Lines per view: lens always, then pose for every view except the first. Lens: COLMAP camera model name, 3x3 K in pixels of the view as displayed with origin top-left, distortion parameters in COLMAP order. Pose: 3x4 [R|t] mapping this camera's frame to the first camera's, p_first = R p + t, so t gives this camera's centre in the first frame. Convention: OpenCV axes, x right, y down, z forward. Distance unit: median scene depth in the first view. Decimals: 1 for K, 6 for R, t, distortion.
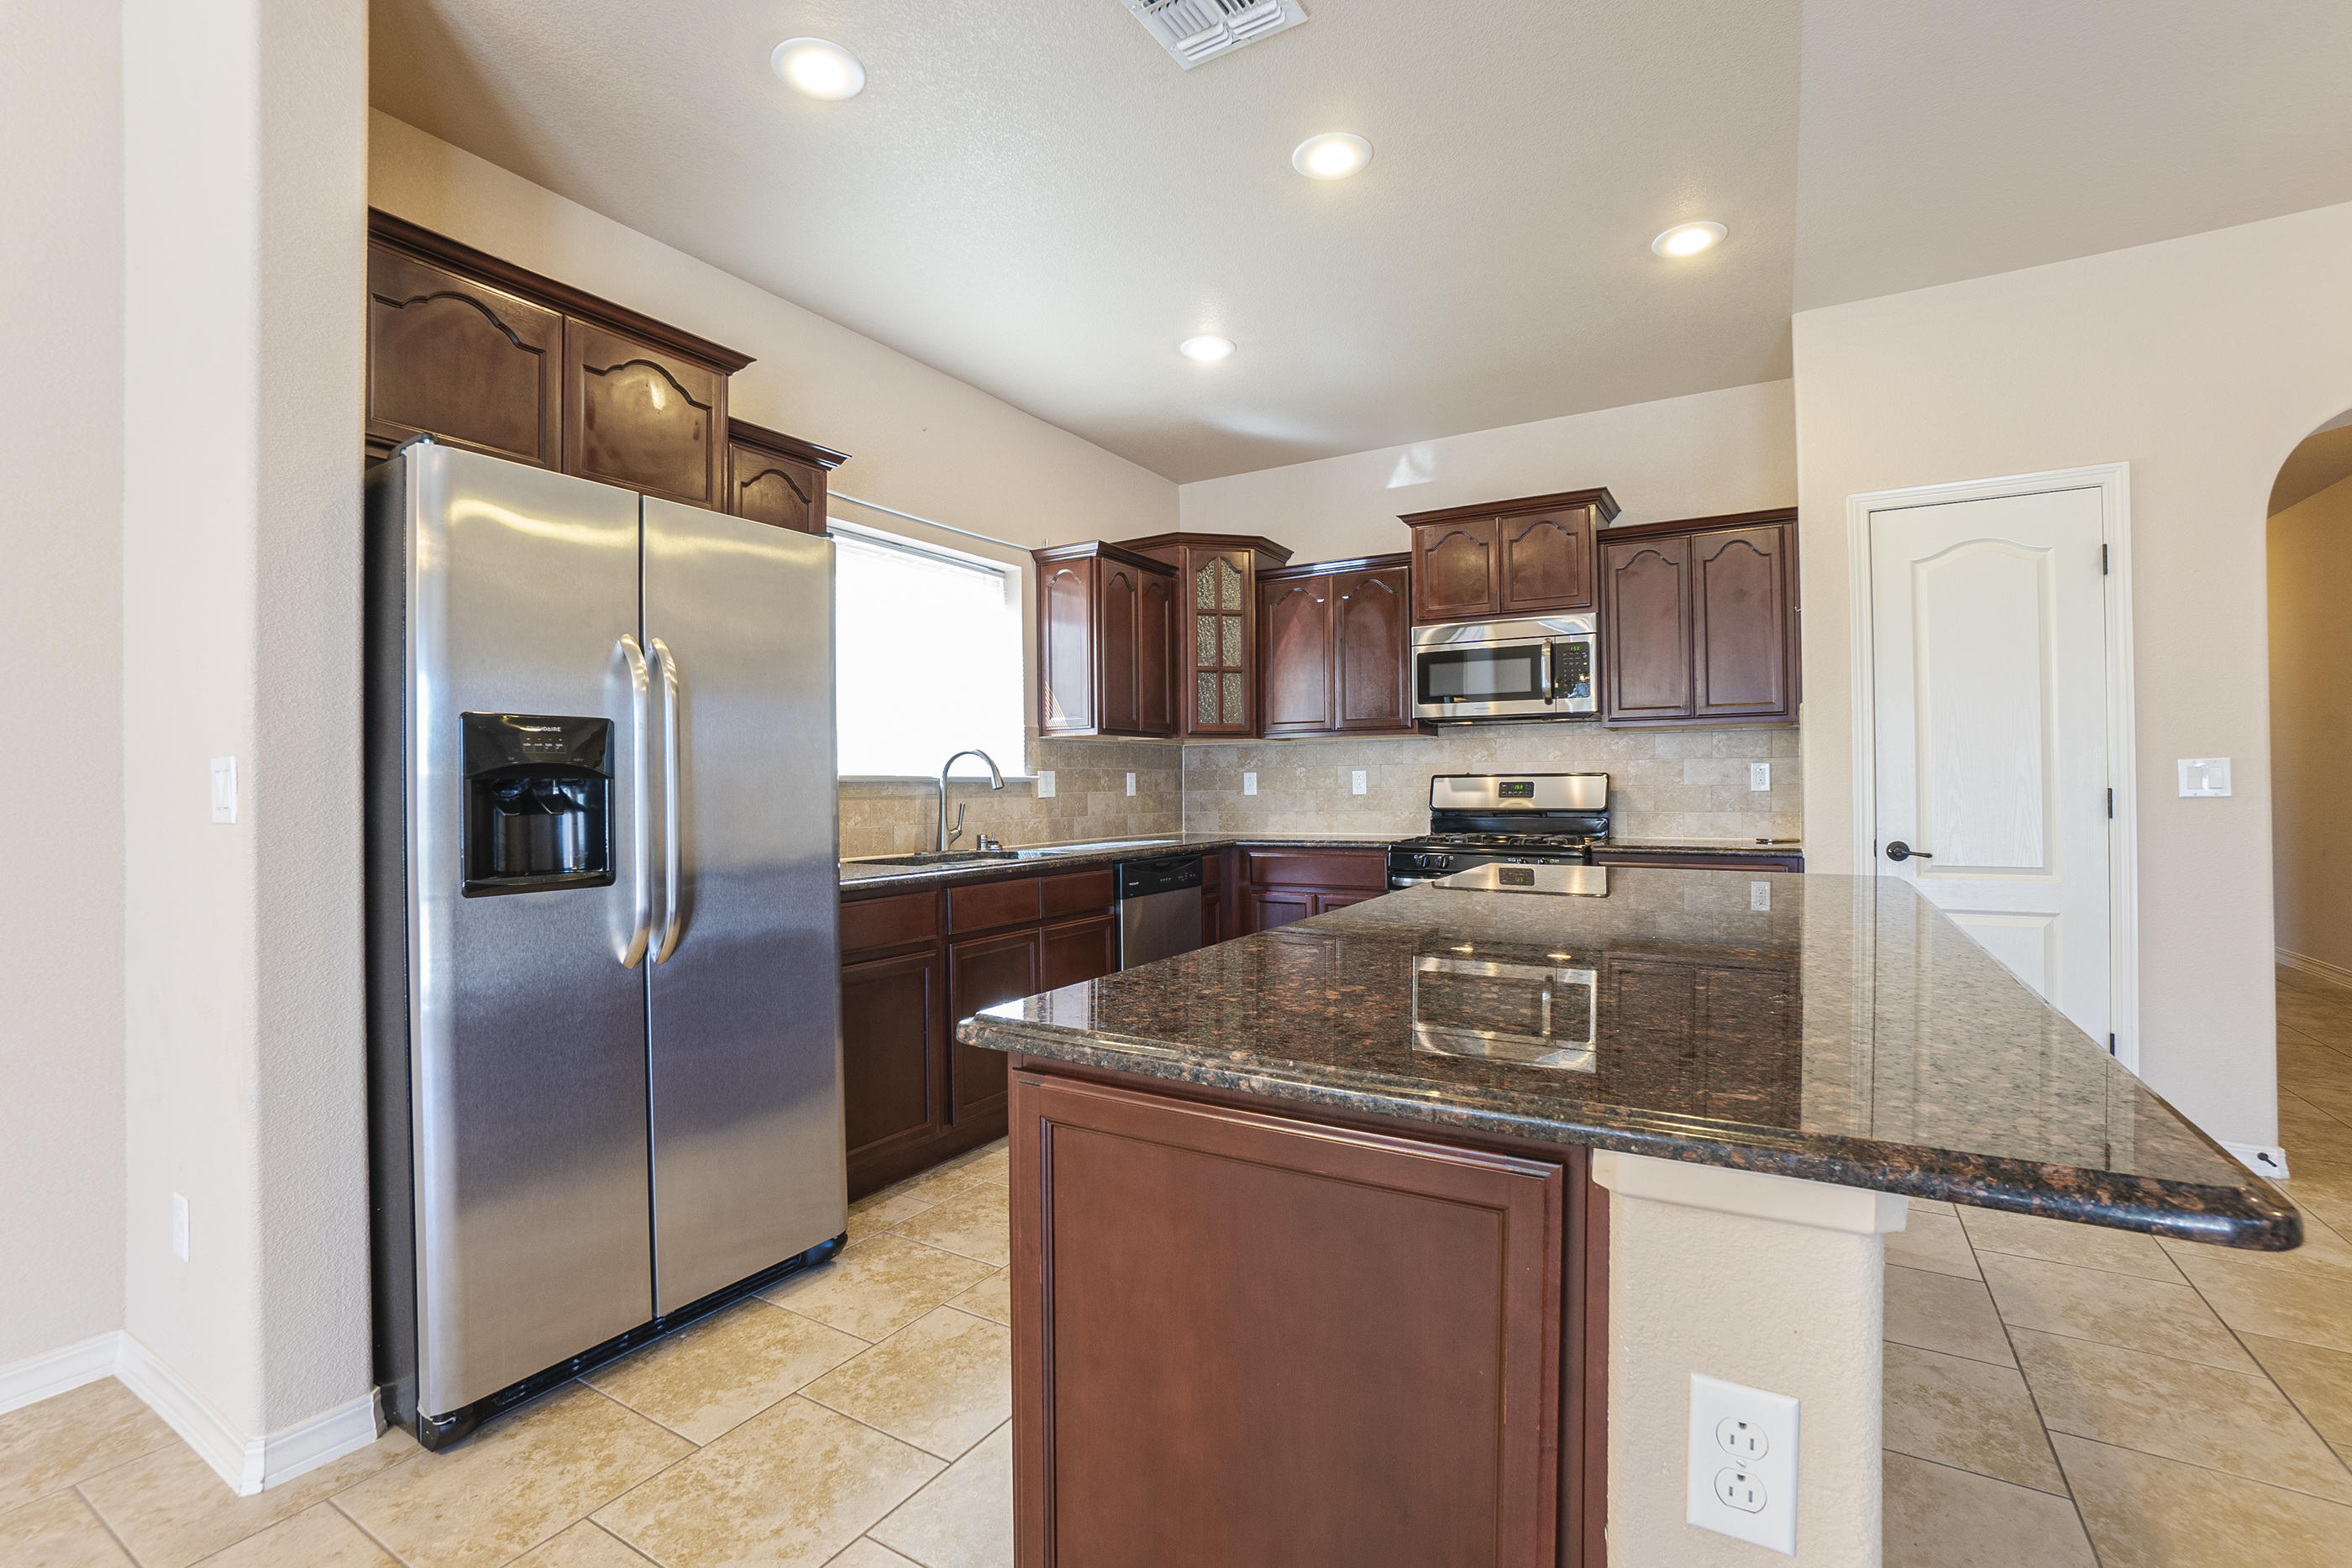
lens RADIAL K [[1064.2, 0, 1182.0], [0, 1064.2, 766.1], [0, 0, 1]] dist [-0.018486, 0.000401]
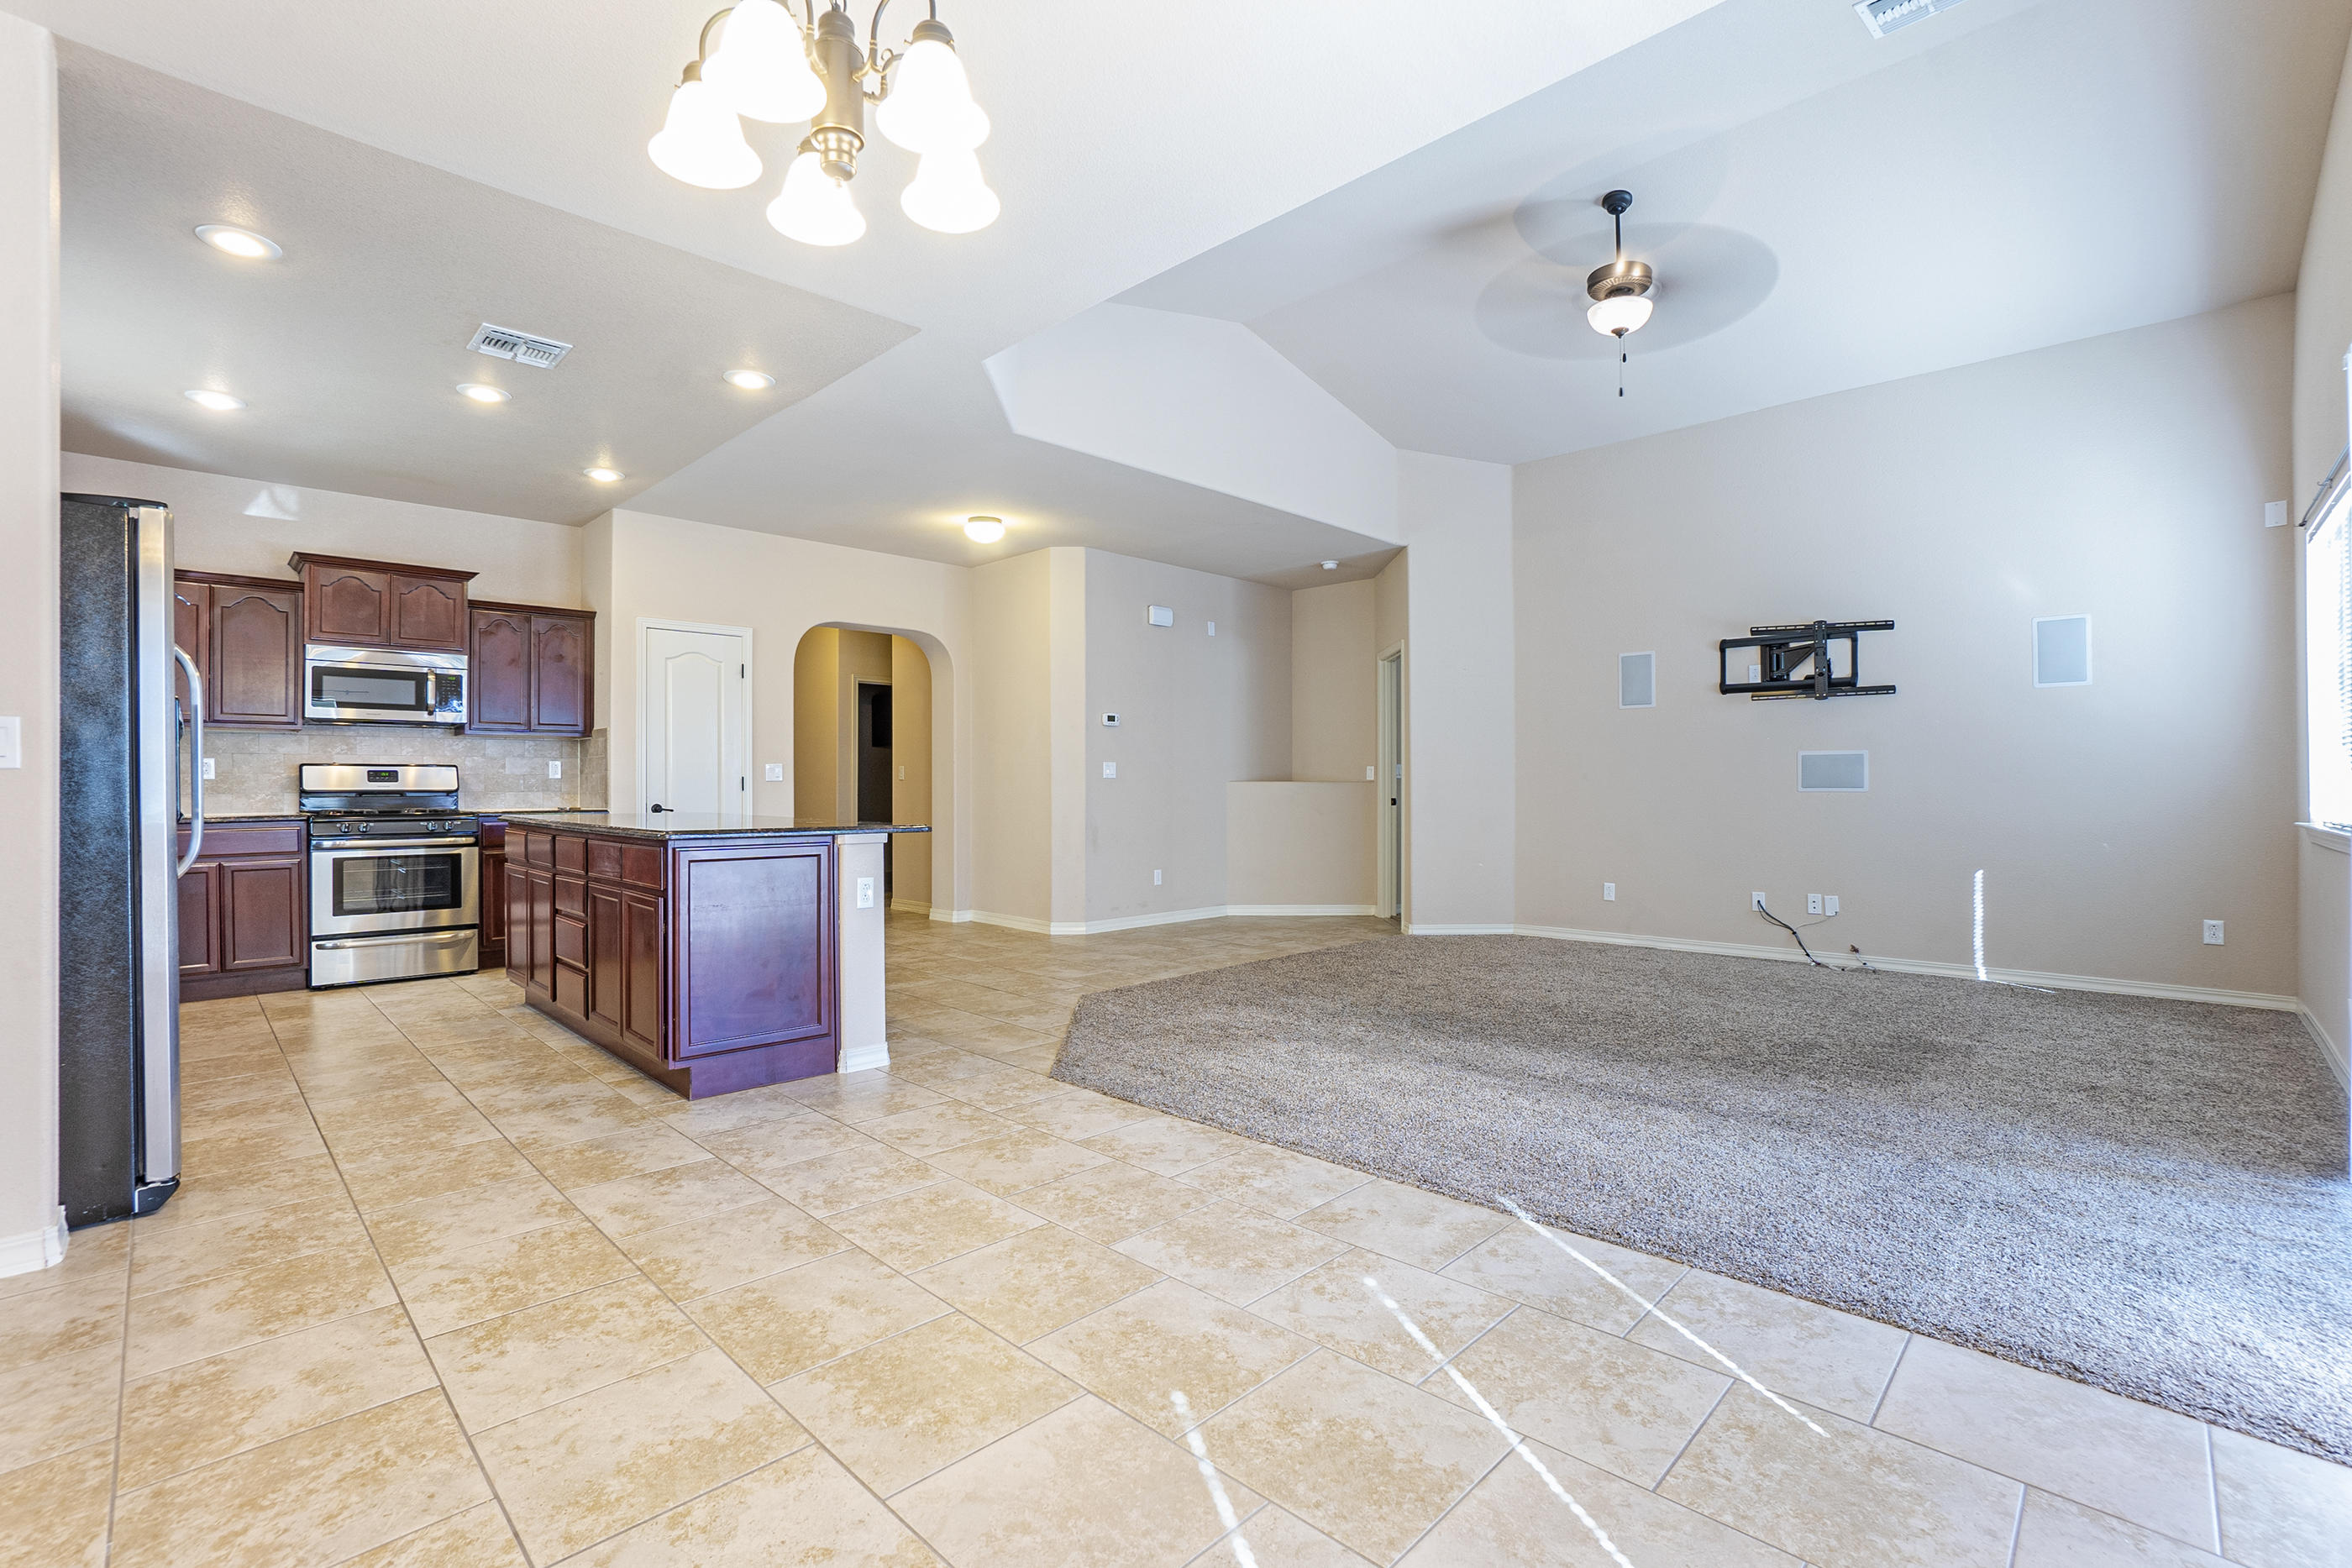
lens RADIAL K [[1000.9, 0, 1132.6], [0, 1000.9, 766.1], [0, 0, 1]] dist [-0.001852, -0.000166]
pose [[0.271099, 0.024207, 0.962247, -0.683990], [-0.016772, 0.999651, -0.020422, 0.021258], [-0.962405, -0.010602, 0.271410, -0.265340]]
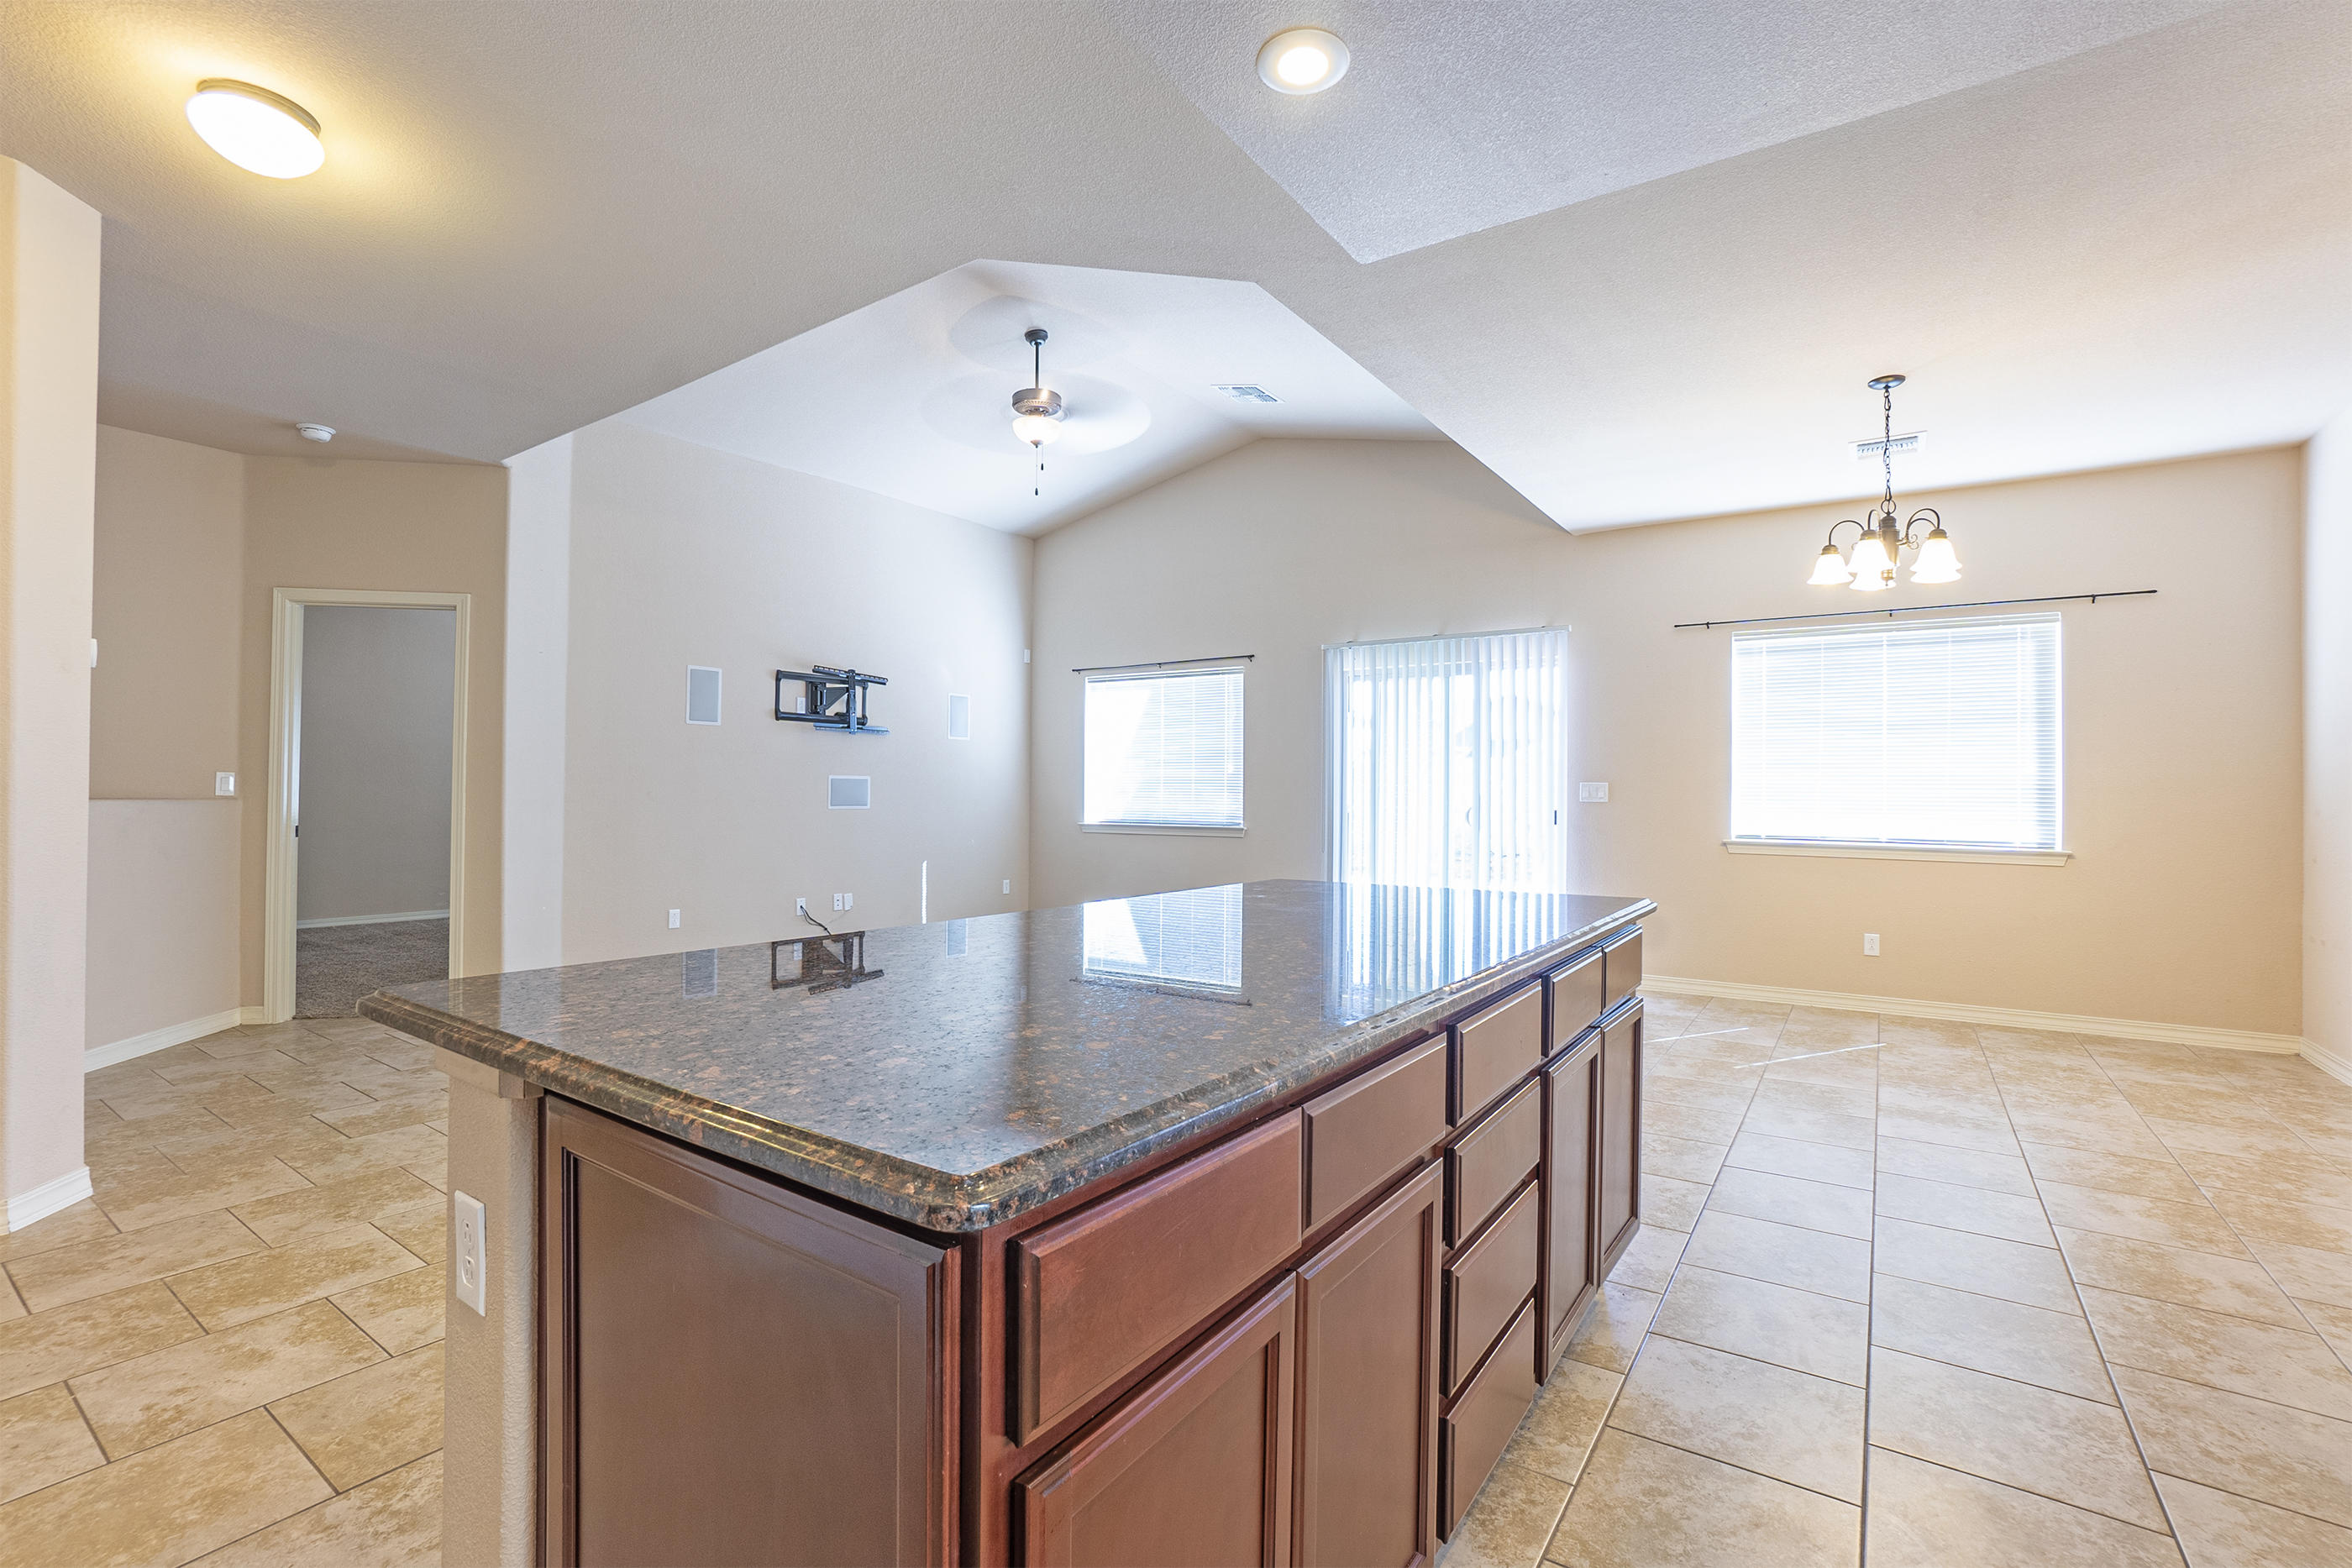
lens RADIAL K [[1064.2, 0, 1182.0], [0, 1064.2, 766.1], [0, 0, 1]] dist [-0.018486, 0.000401]
pose [[-0.997546, 0.002536, 0.069970, 0.162804], [0.000158, 0.999423, -0.033963, 0.002523], [-0.070016, -0.033868, -0.996971, 0.884418]]
